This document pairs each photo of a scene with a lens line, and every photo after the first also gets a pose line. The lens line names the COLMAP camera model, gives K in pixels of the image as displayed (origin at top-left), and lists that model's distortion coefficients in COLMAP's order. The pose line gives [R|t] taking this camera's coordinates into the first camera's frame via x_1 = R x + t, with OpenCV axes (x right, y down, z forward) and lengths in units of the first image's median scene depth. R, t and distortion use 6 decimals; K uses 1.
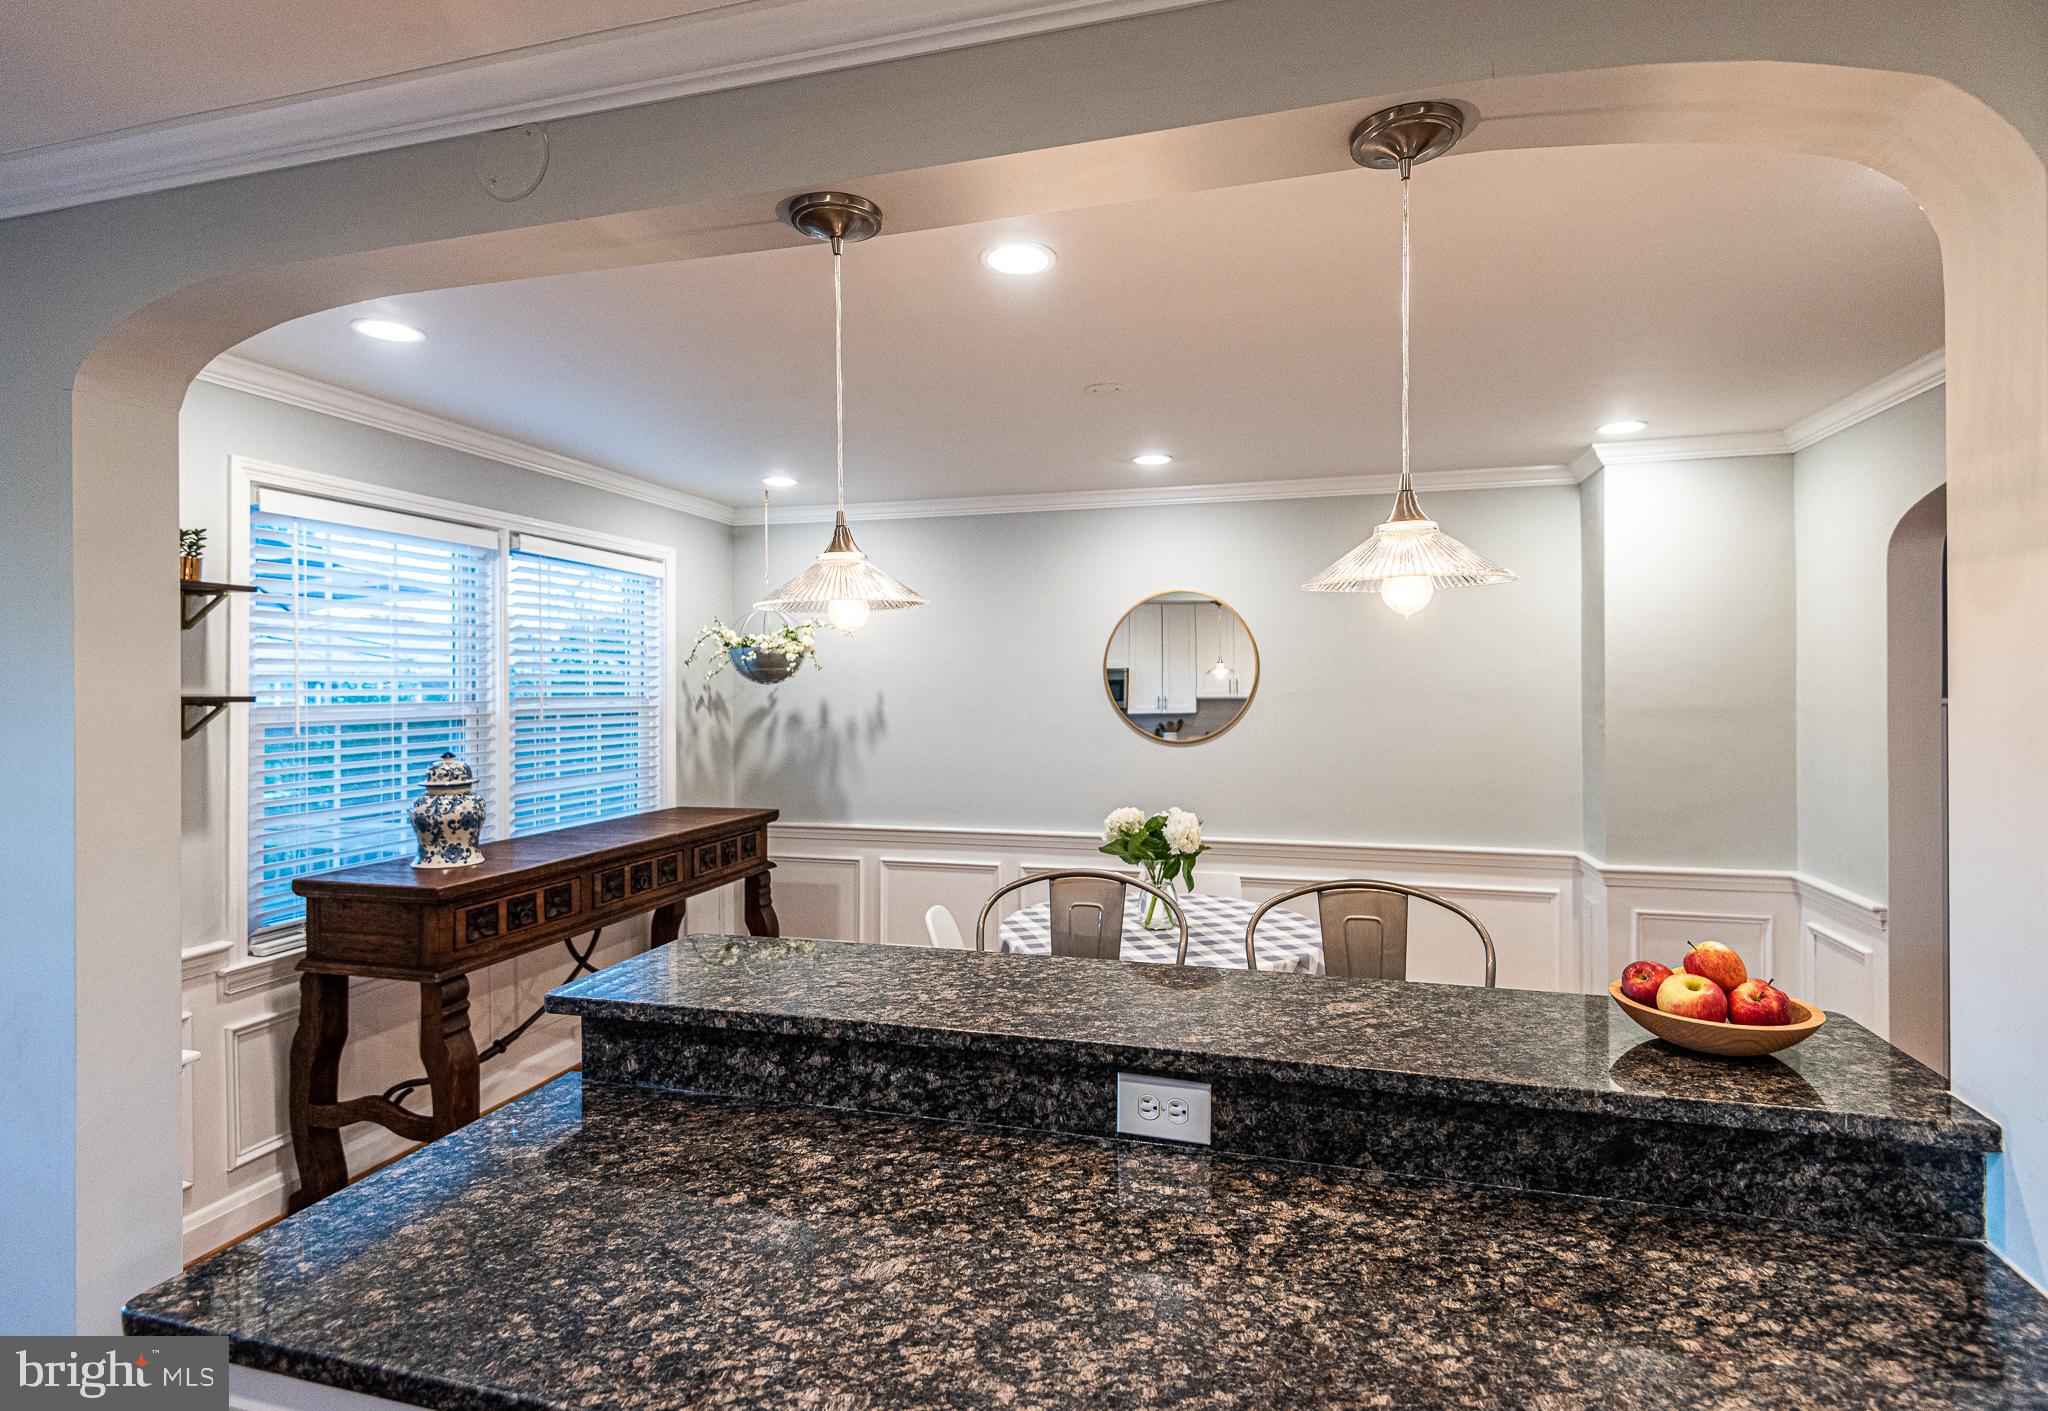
lens RADIAL K [[997.5, 0, 1036.2], [0, 997.5, 687.5], [0, 0, 1]] dist [0.052821, -0.041974]
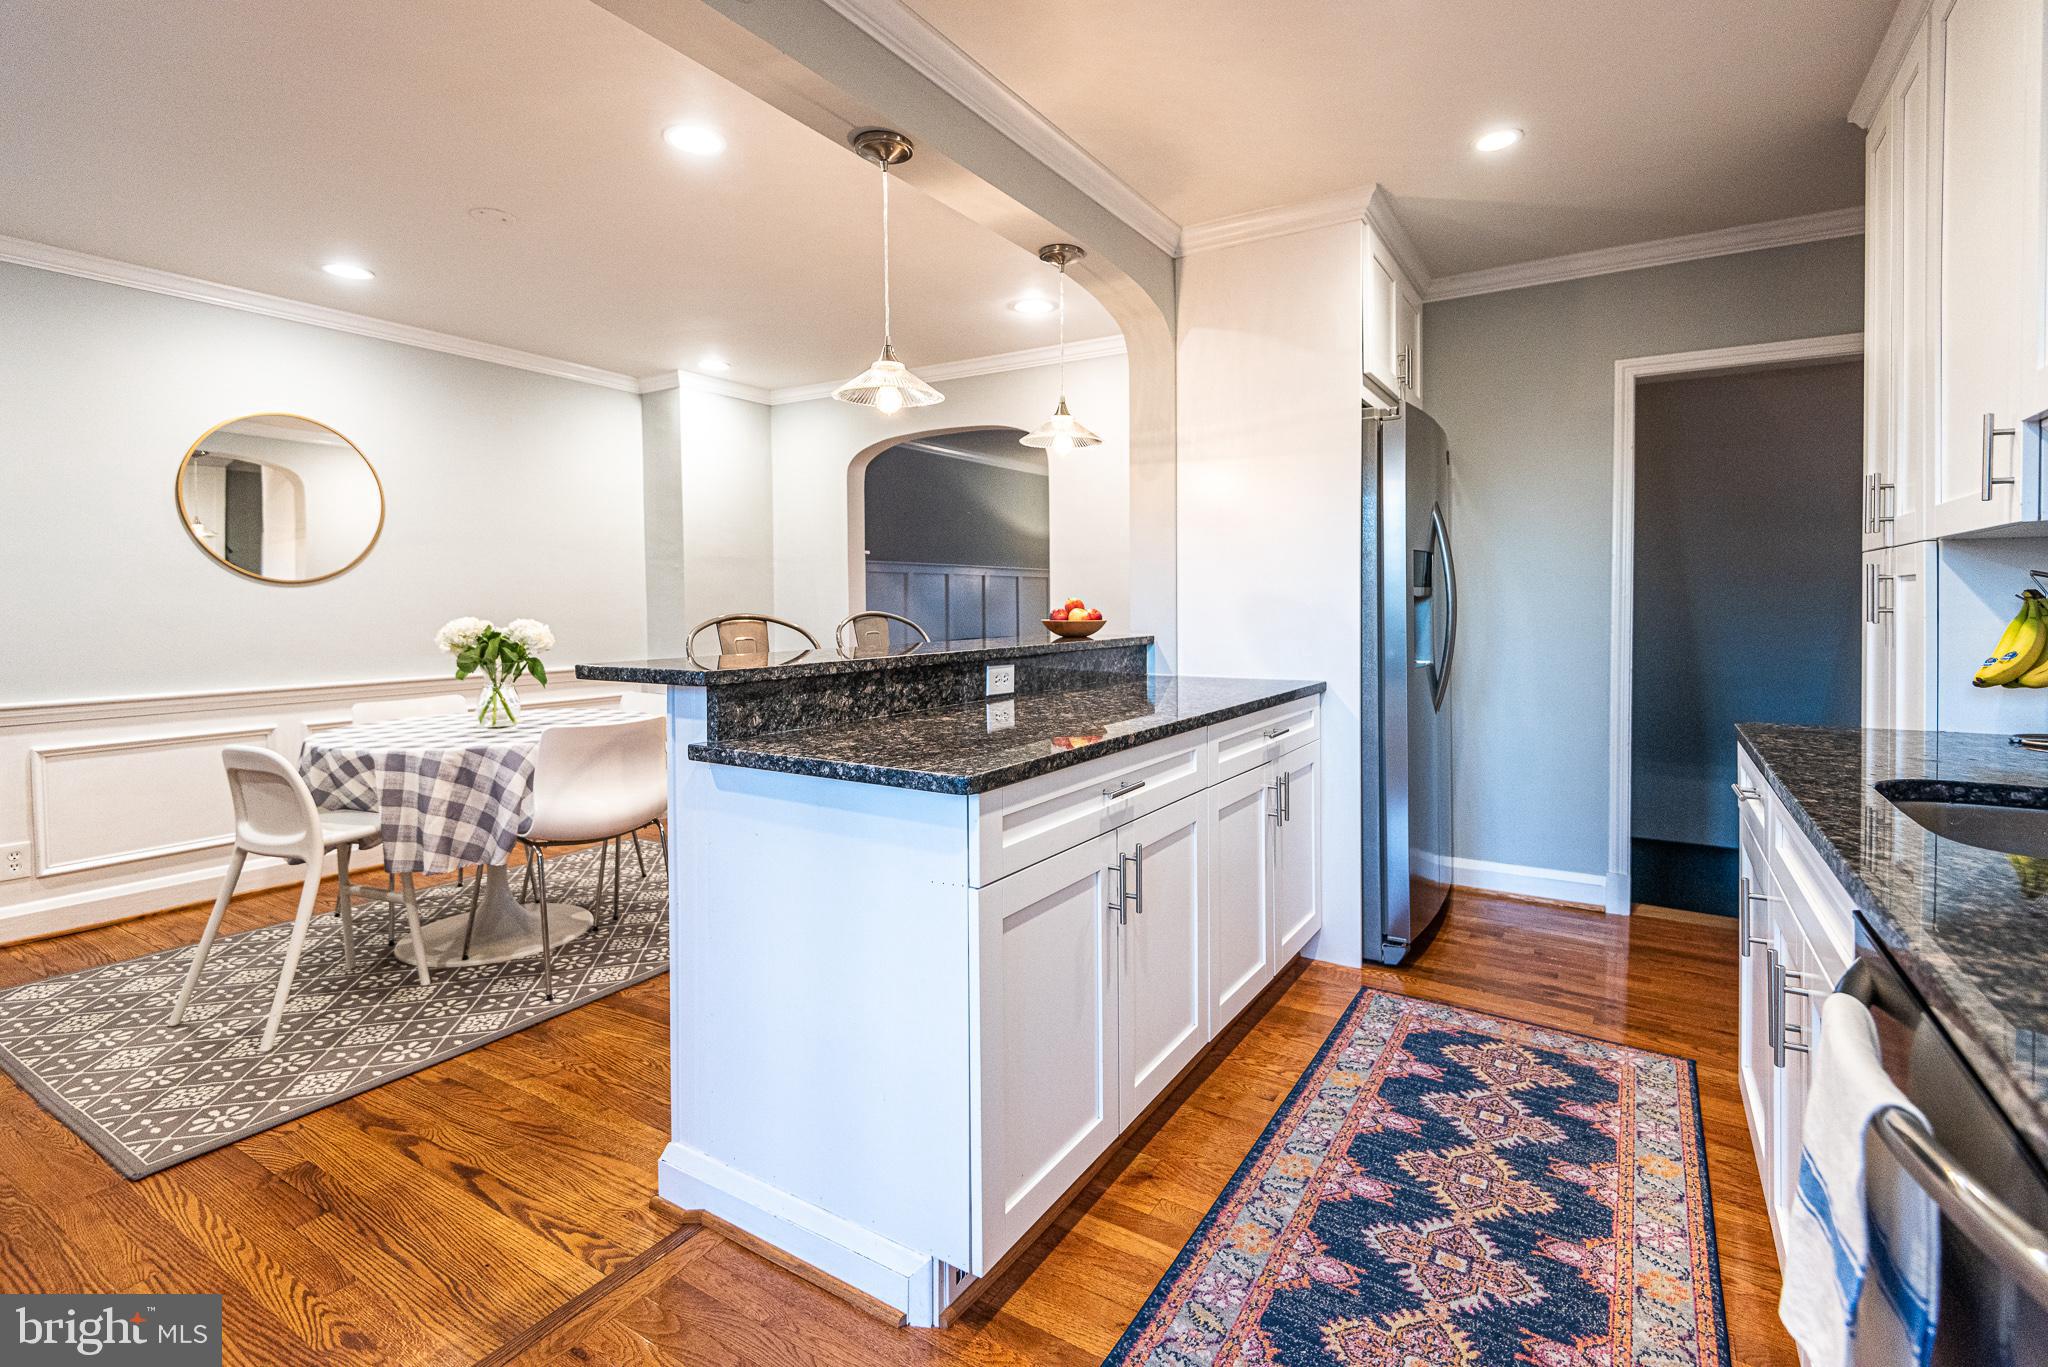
lens RADIAL K [[969.6, 0, 1026.3], [0, 969.6, 629.4], [0, 0, 1]] dist [-0.048609, 0.000200]
pose [[0.296684, -0.020977, 0.954745, -1.636801], [0.001857, 0.999770, 0.021389, 0.262419], [-0.954974, -0.004573, 0.296655, 0.354233]]
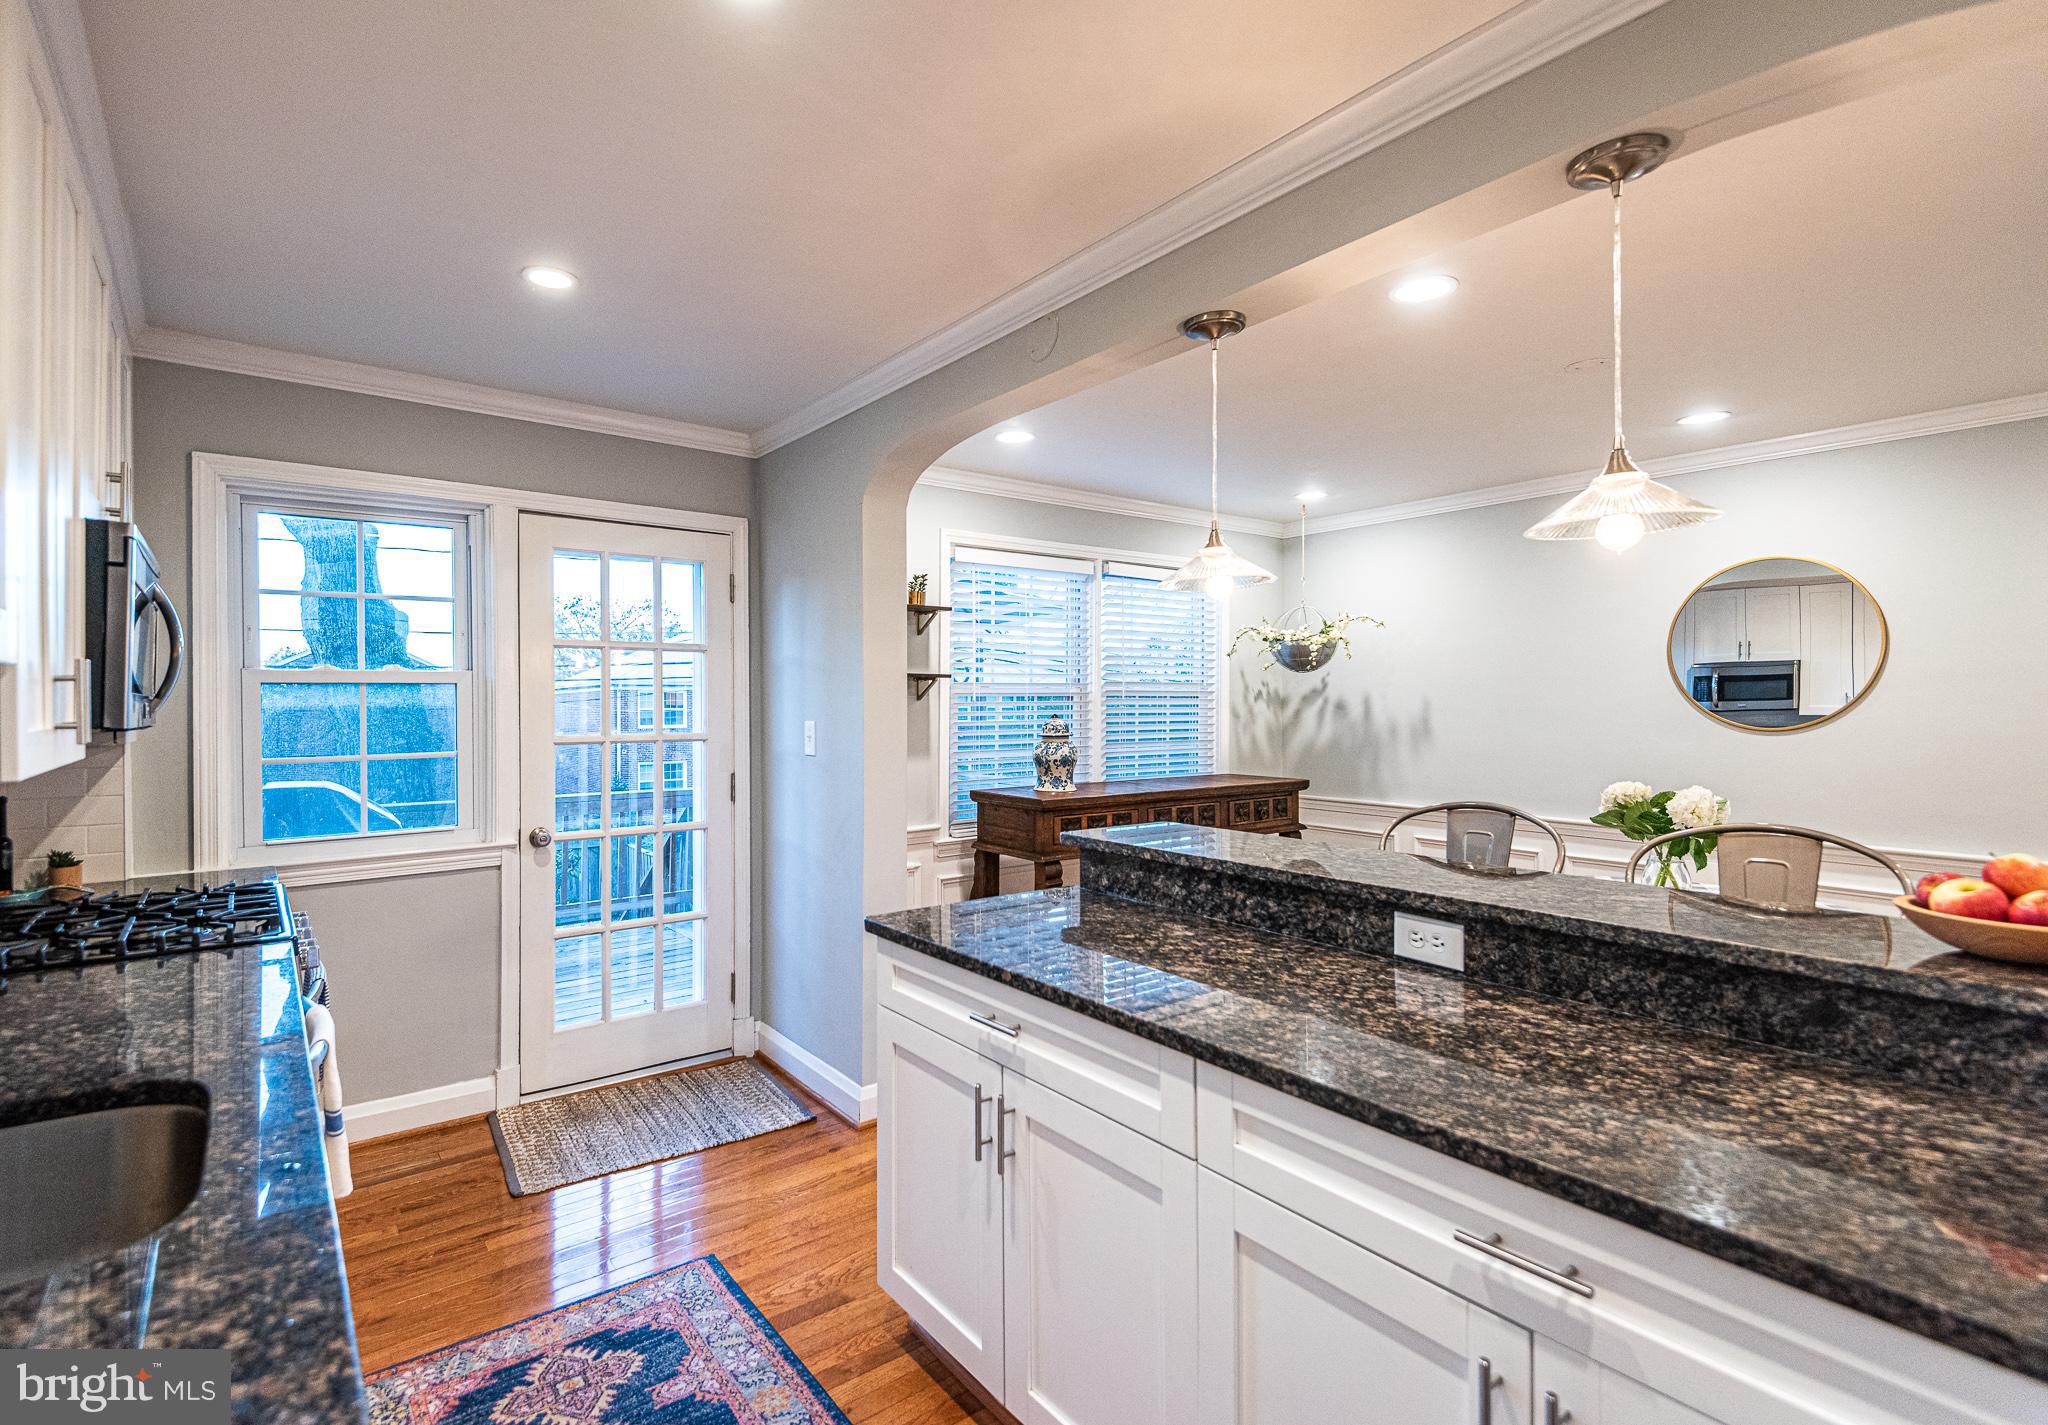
lens RADIAL K [[952.0, 0, 956.1], [0, 952.0, 696.8], [0, 0, 1]] dist [0.000890, -0.001051]
pose [[0.770862, 0.001215, -0.637001, 0.426273], [-0.002525, 0.999996, -0.001149, 0.093993], [0.636997, 0.002494, 0.770862, -0.353282]]
